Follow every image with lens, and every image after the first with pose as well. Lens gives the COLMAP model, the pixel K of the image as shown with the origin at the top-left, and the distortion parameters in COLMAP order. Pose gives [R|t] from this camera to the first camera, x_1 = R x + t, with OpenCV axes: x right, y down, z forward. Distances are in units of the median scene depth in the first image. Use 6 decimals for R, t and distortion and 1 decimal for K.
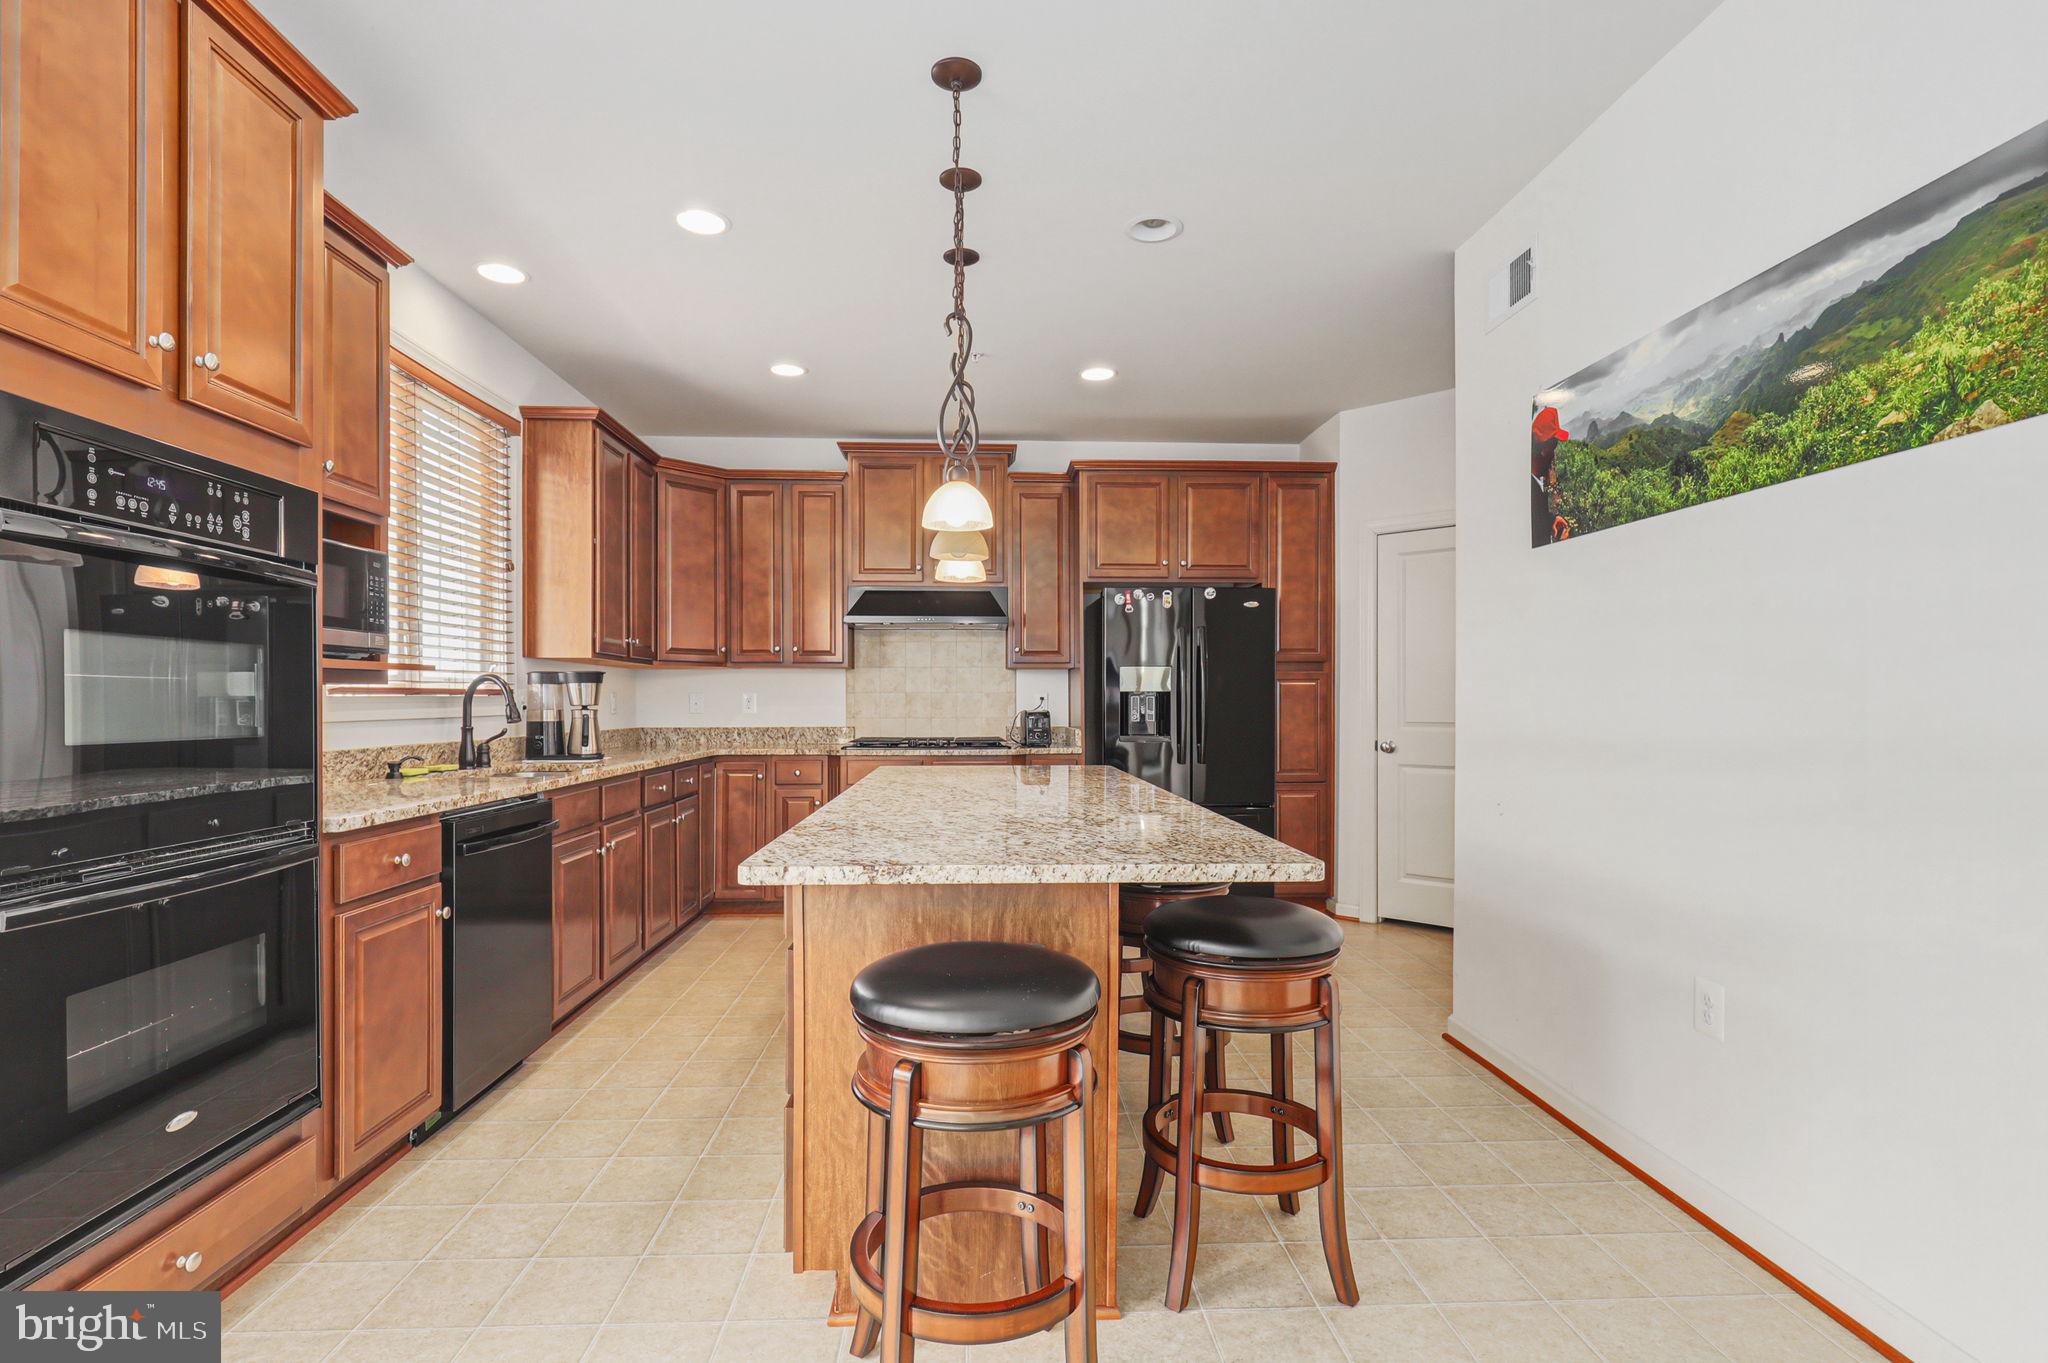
lens RADIAL K [[975.8, 0, 1013.1], [0, 975.8, 704.1], [0, 0, 1]] dist [-0.001058, -0.000266]
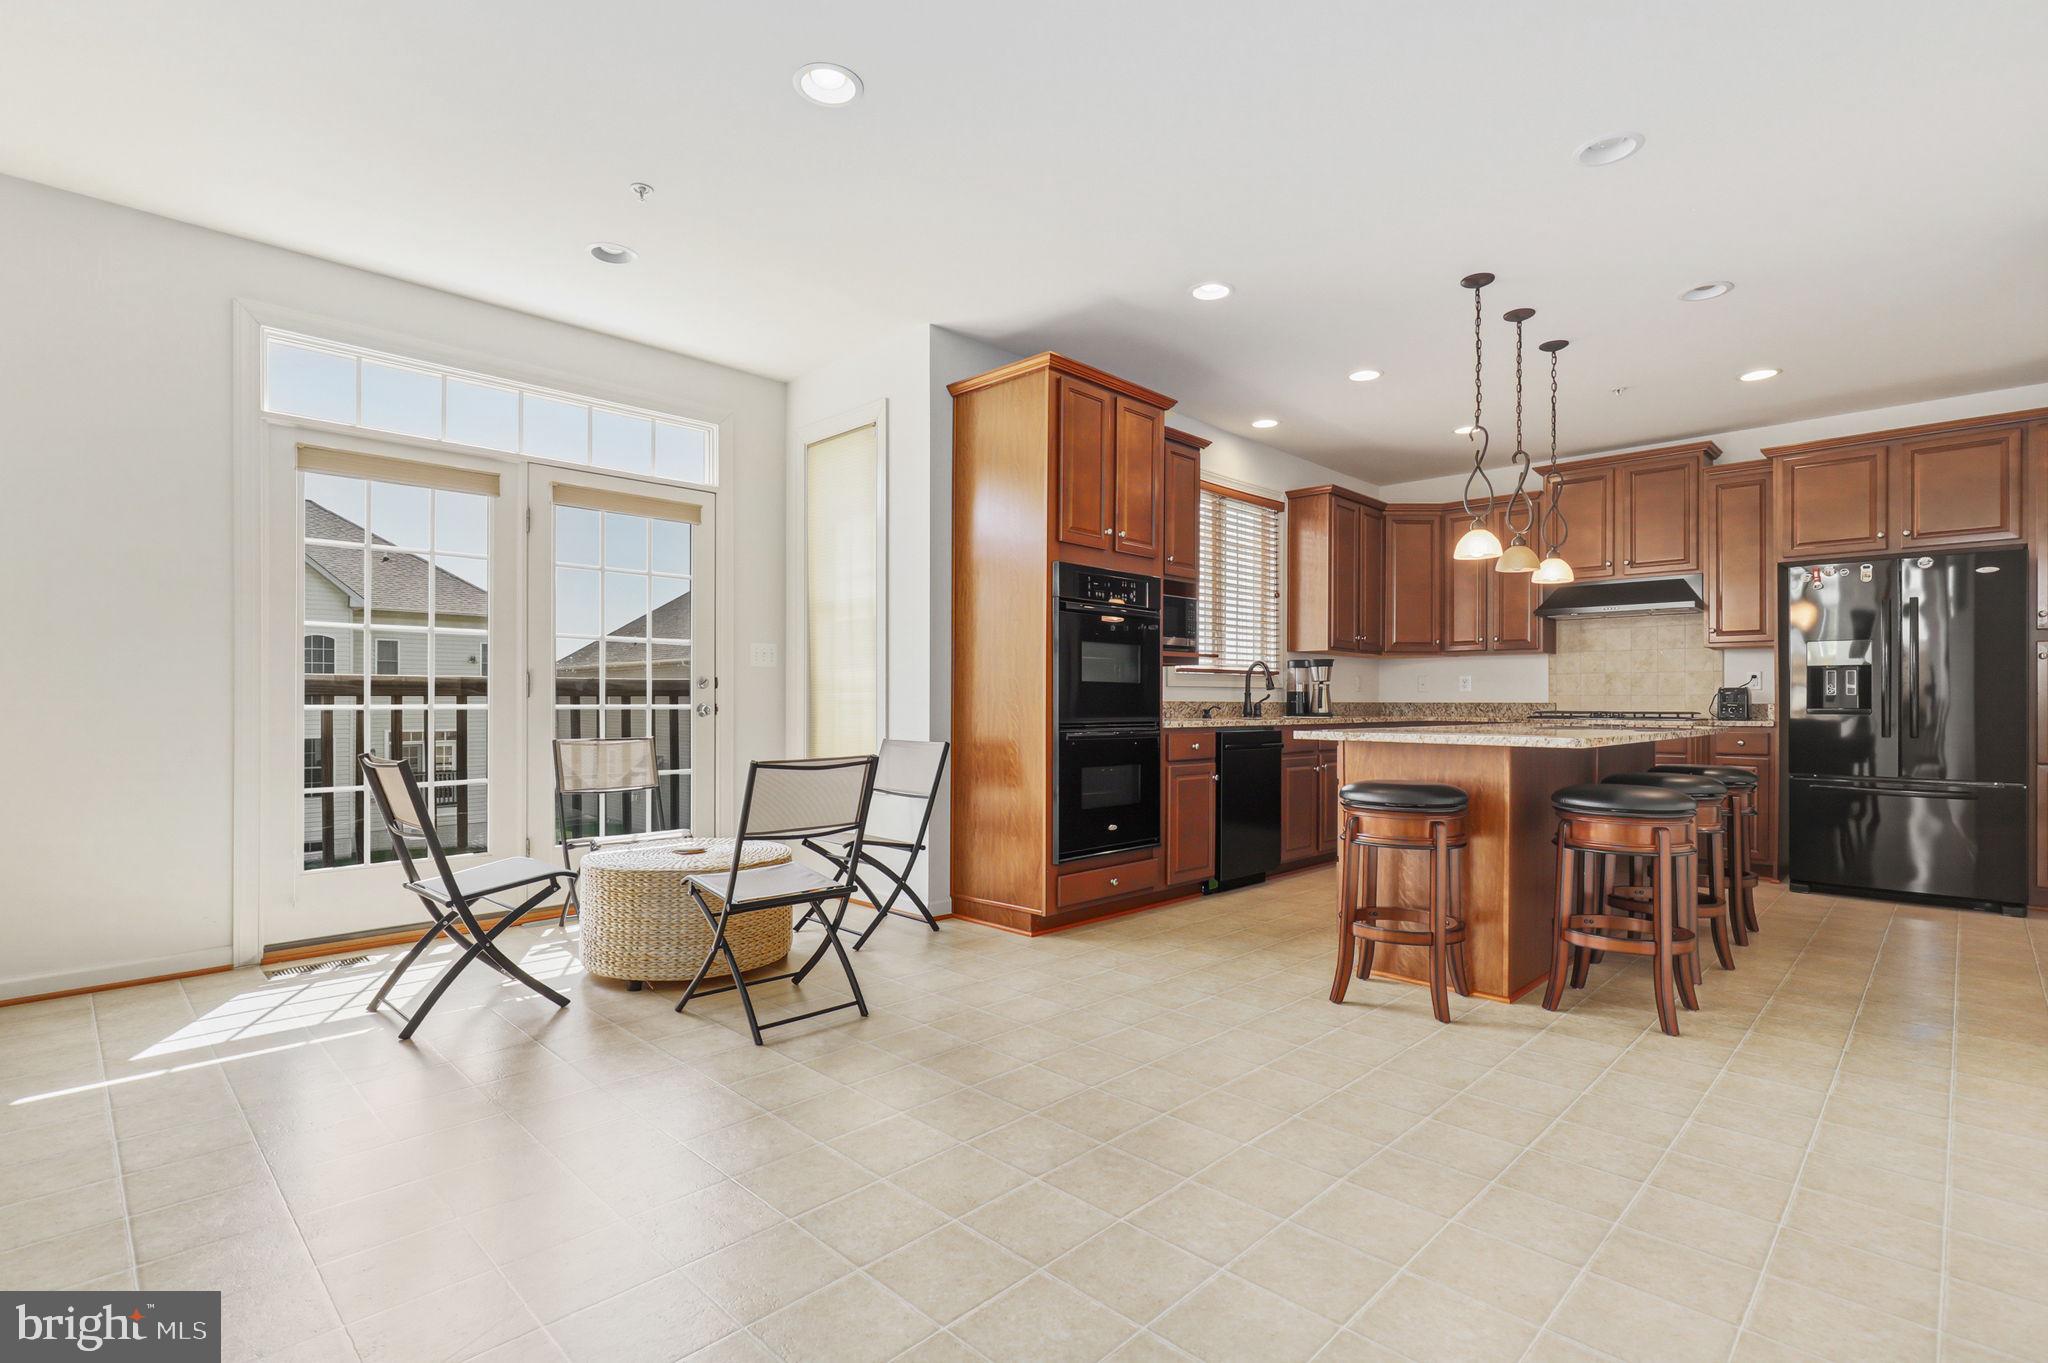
lens RADIAL K [[975.8, 0, 1013.1], [0, 975.8, 704.1], [0, 0, 1]] dist [-0.001058, -0.000266]
pose [[0.676252, 0.004538, -0.736656, 0.457655], [-0.006025, 0.999982, 0.000629, 0.049036], [0.736646, 0.004013, 0.676267, -0.496237]]
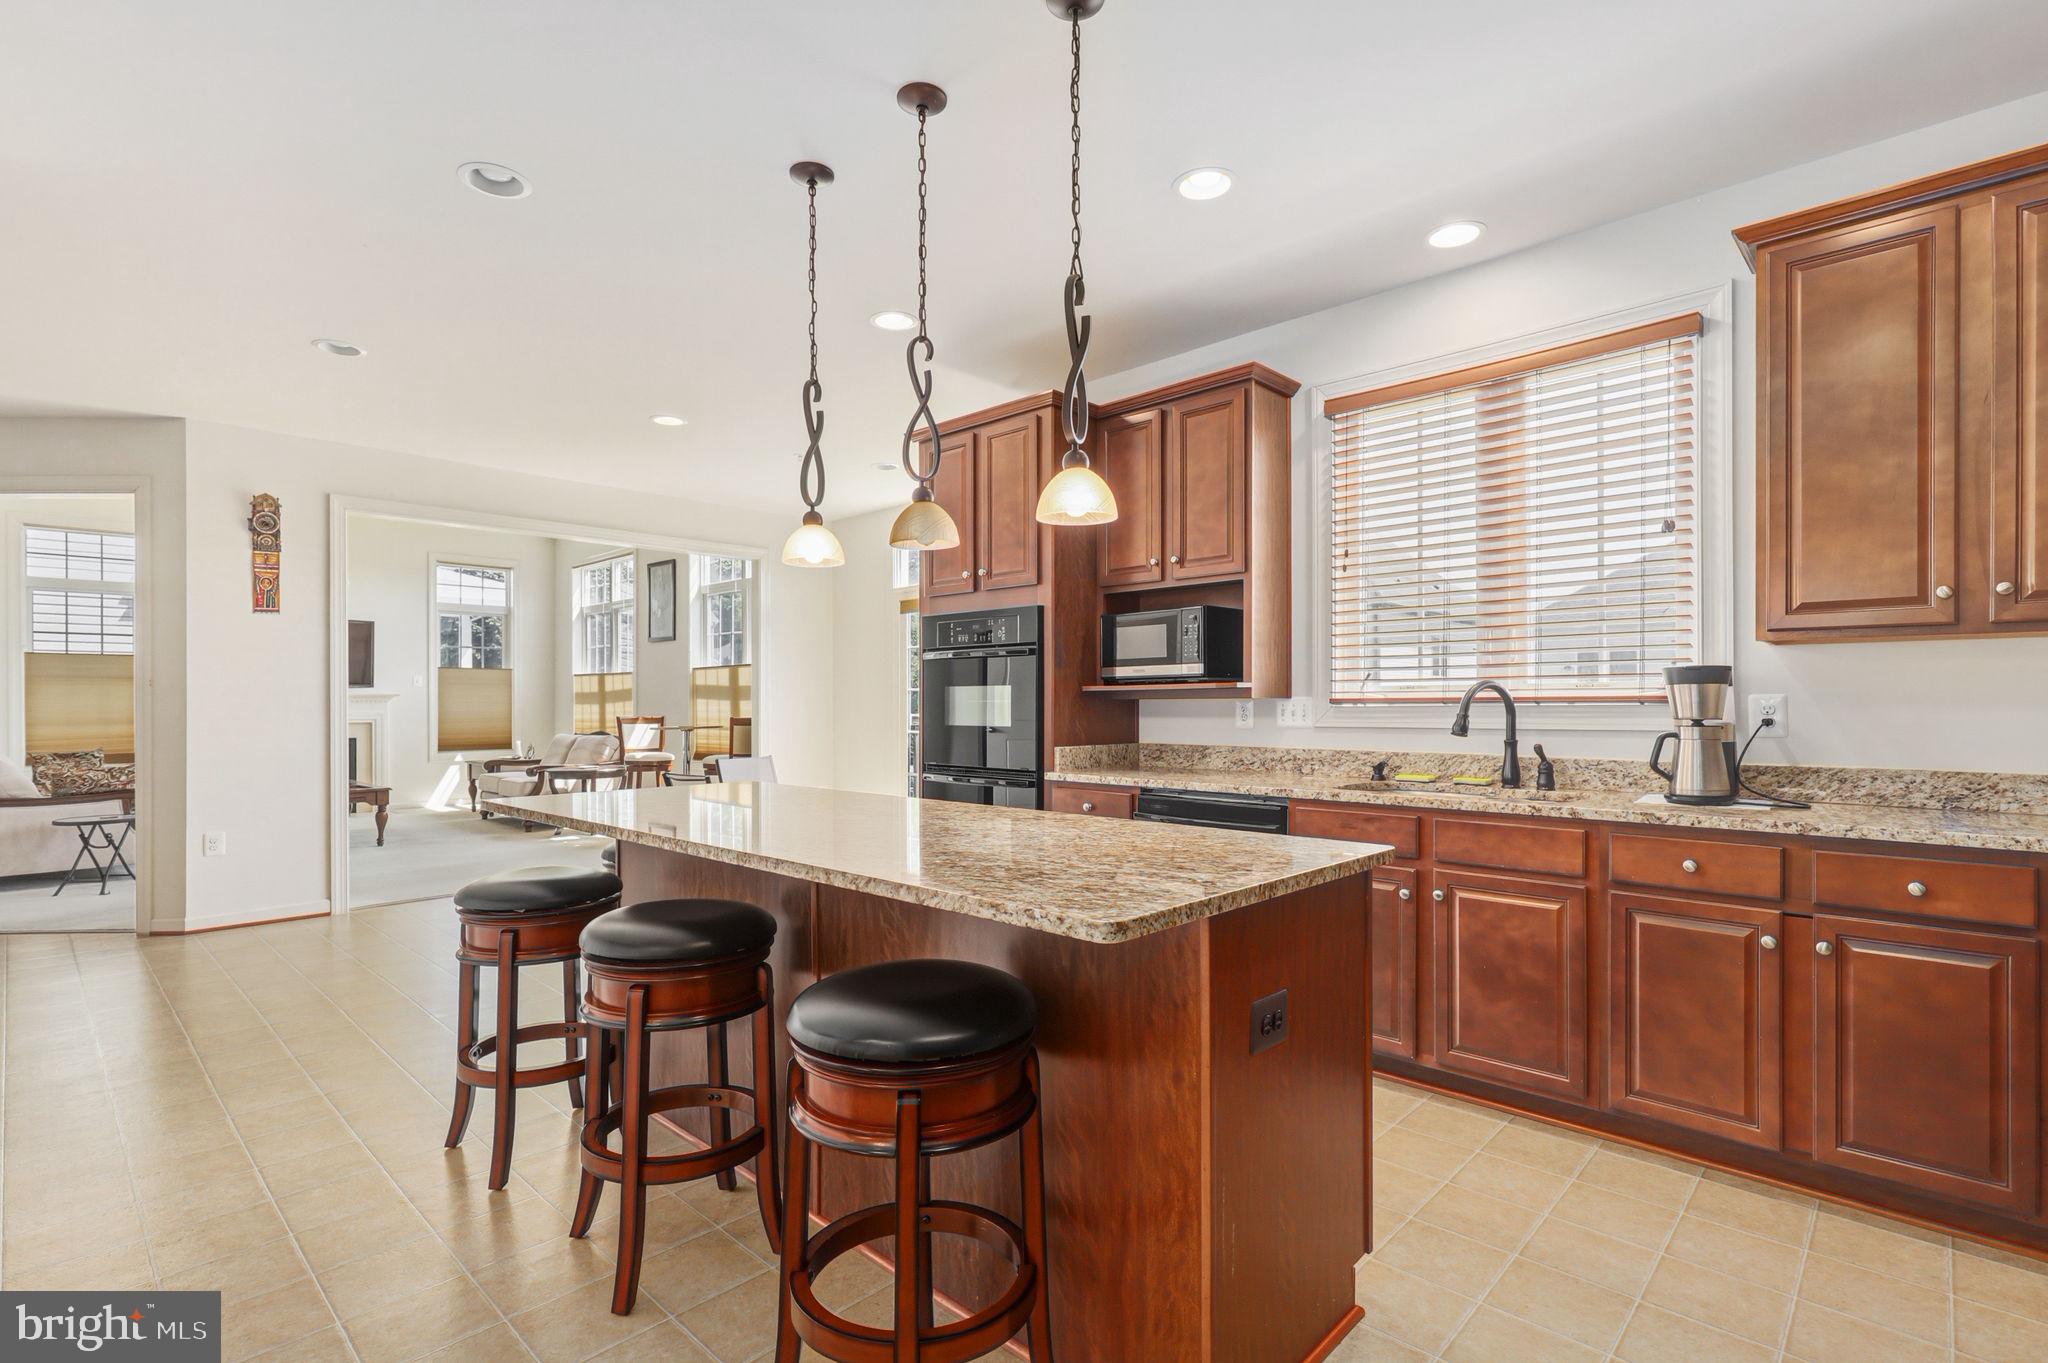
lens RADIAL K [[975.8, 0, 1013.1], [0, 975.8, 704.1], [0, 0, 1]] dist [-0.001058, -0.000266]
pose [[-0.734089, -0.001502, -0.679052, 0.413104], [-0.002287, 0.999997, 0.000262, -0.009145], [0.679050, 0.001745, -0.734090, 1.497877]]
